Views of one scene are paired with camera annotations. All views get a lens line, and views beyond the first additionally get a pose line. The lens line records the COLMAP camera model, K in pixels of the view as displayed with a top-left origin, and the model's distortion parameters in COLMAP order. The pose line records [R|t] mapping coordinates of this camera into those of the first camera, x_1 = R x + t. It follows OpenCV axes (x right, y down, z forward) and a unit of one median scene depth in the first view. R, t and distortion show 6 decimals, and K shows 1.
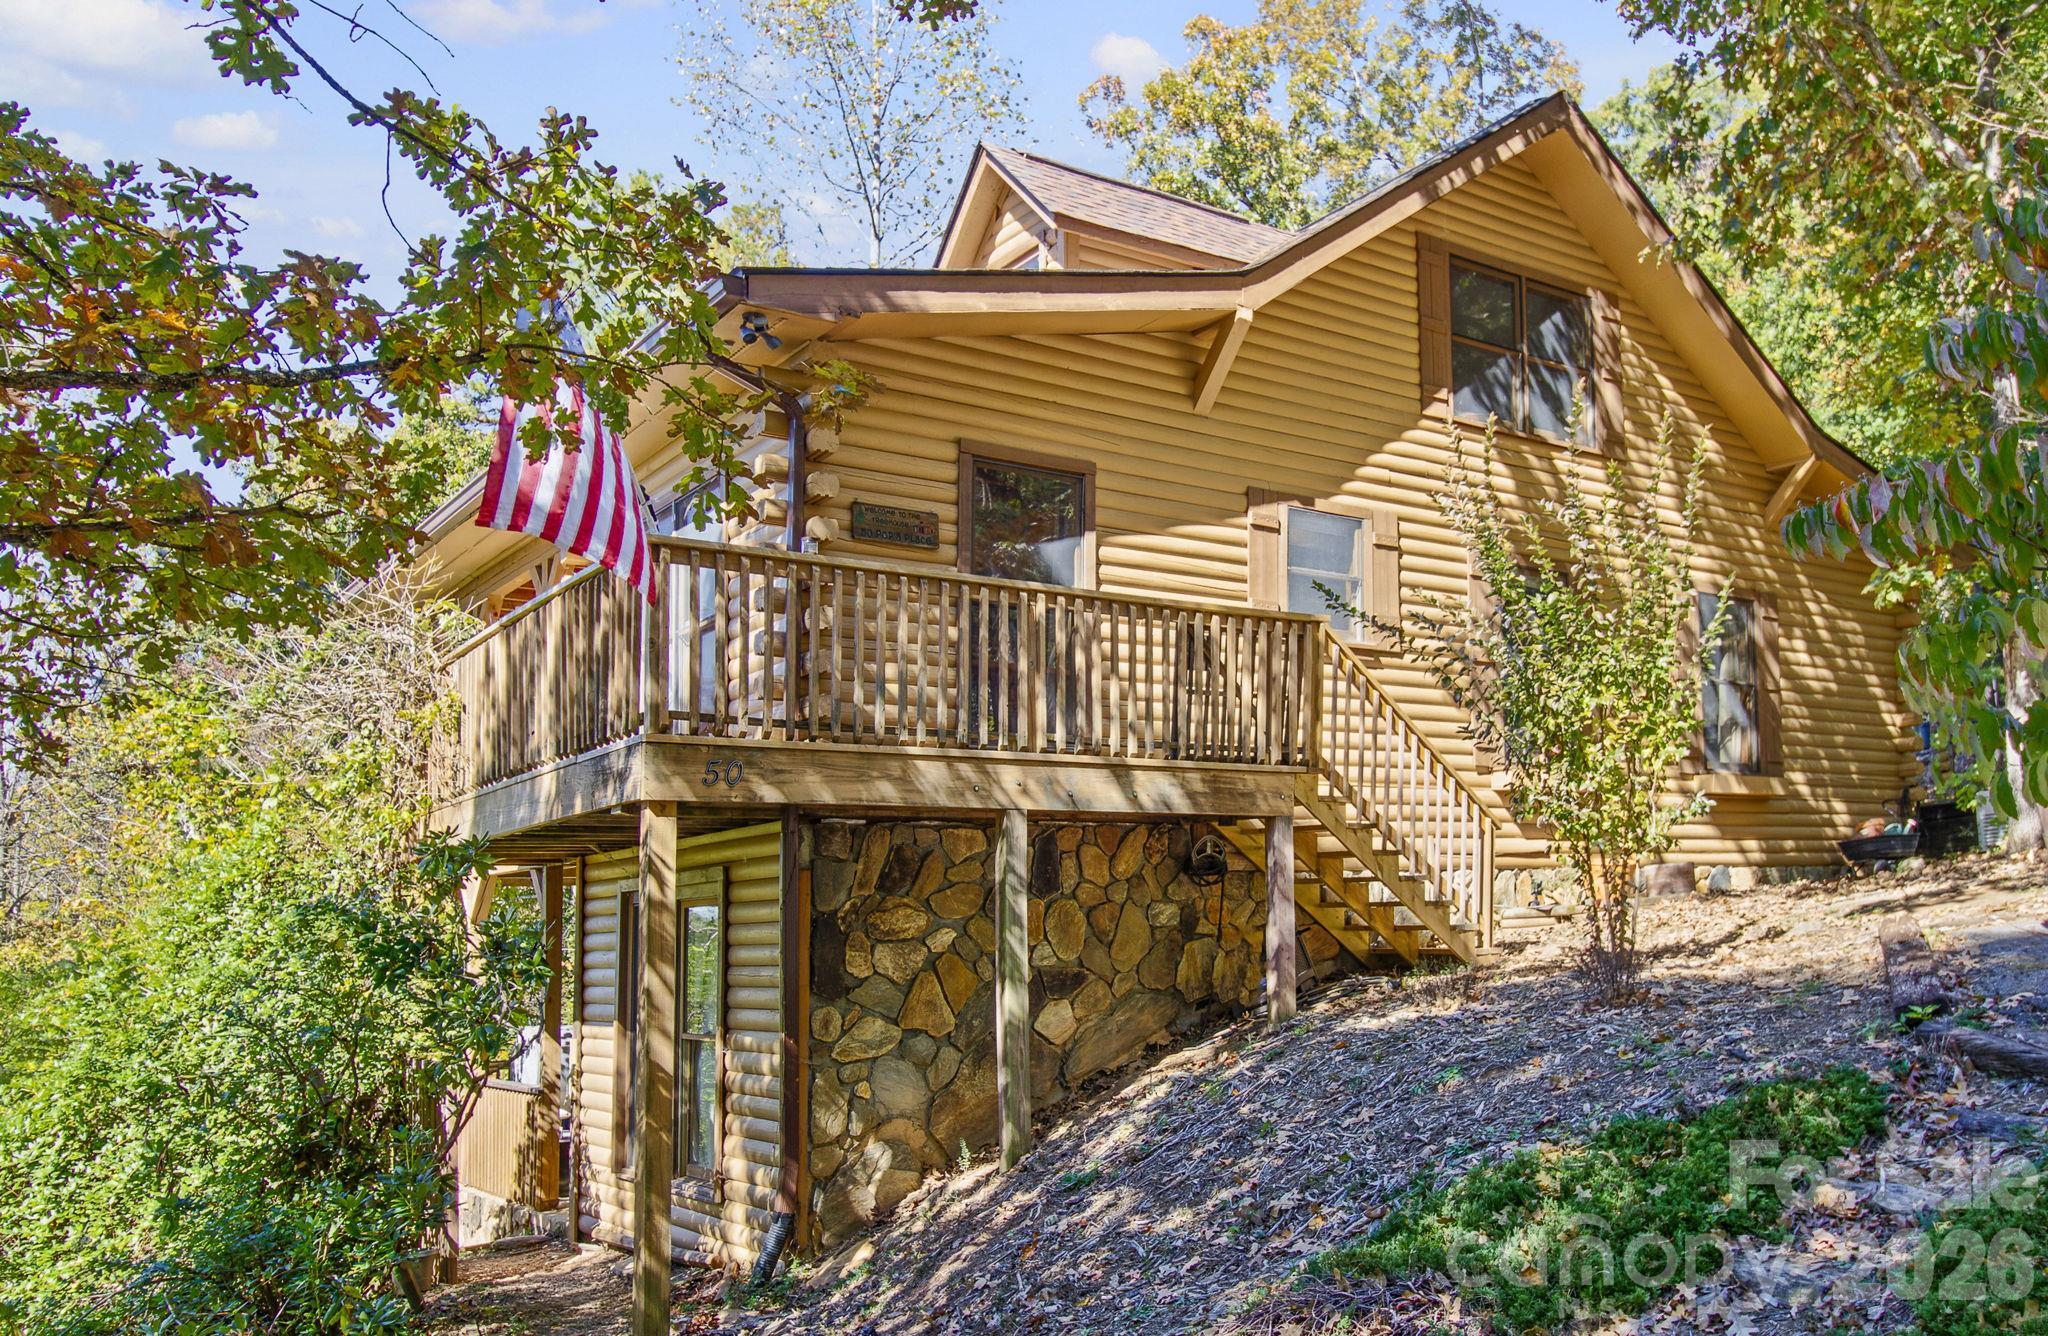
lens RADIAL K [[1909.8, 0, 1024.0], [0, 1909.8, 668.0], [0, 0, 1]] dist [-0.006508, 0.143740]
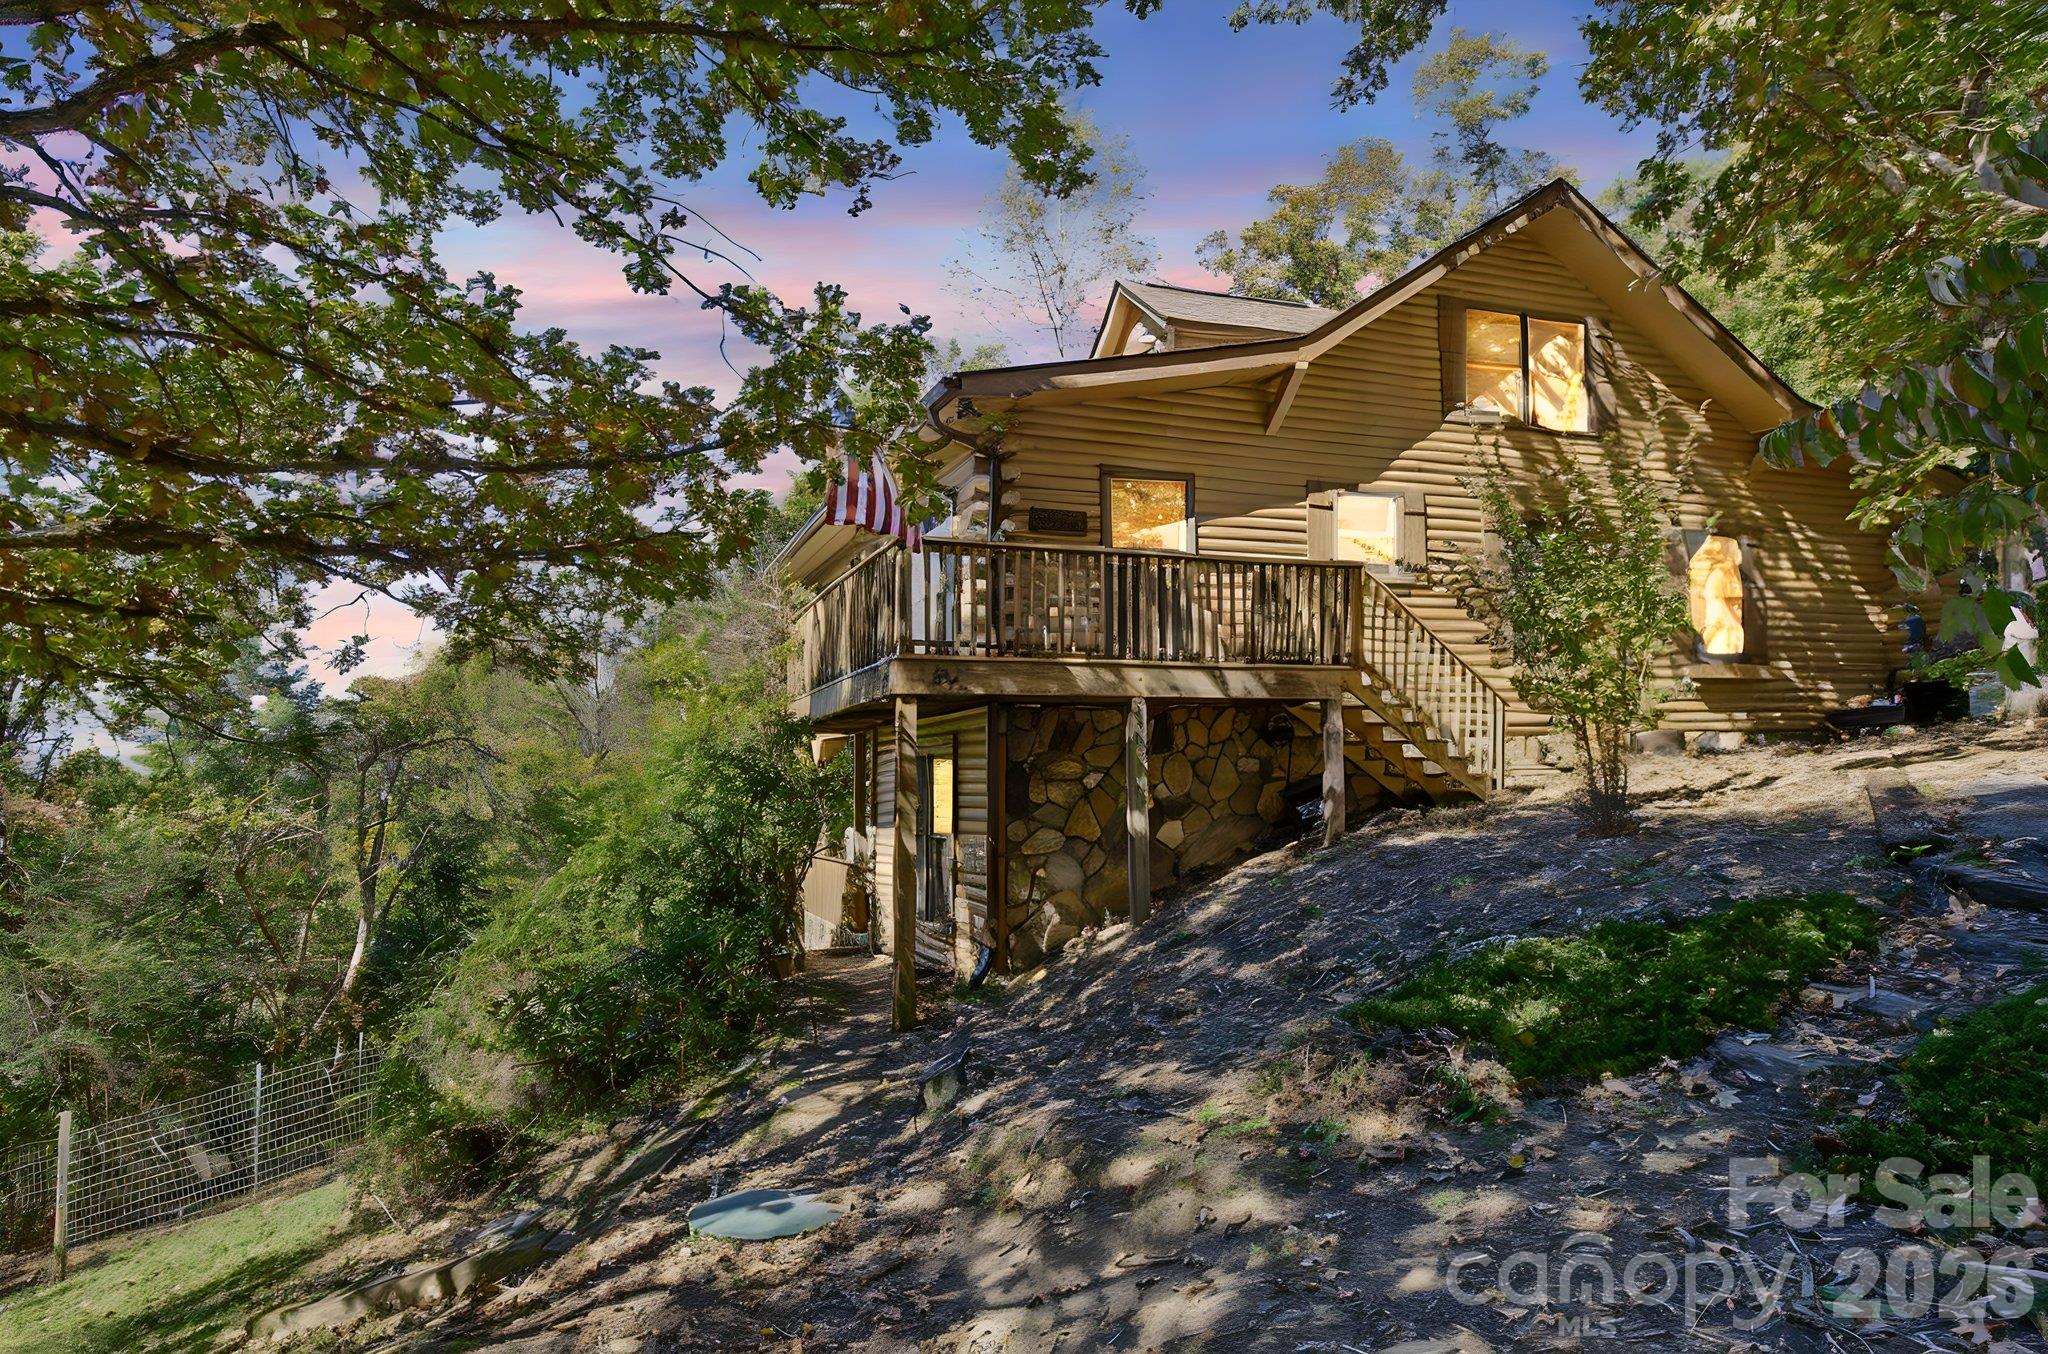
lens RADIAL K [[831.3, 0, 1024.0], [0, 831.3, 677.0], [0, 0, 1]] dist [0.002704, 0.008550]
pose [[0.930267, -0.029876, -0.365665, 0.147588], [0.040309, 0.998968, 0.020929, 0.037218], [0.364662, -0.034210, 0.930511, 0.314493]]
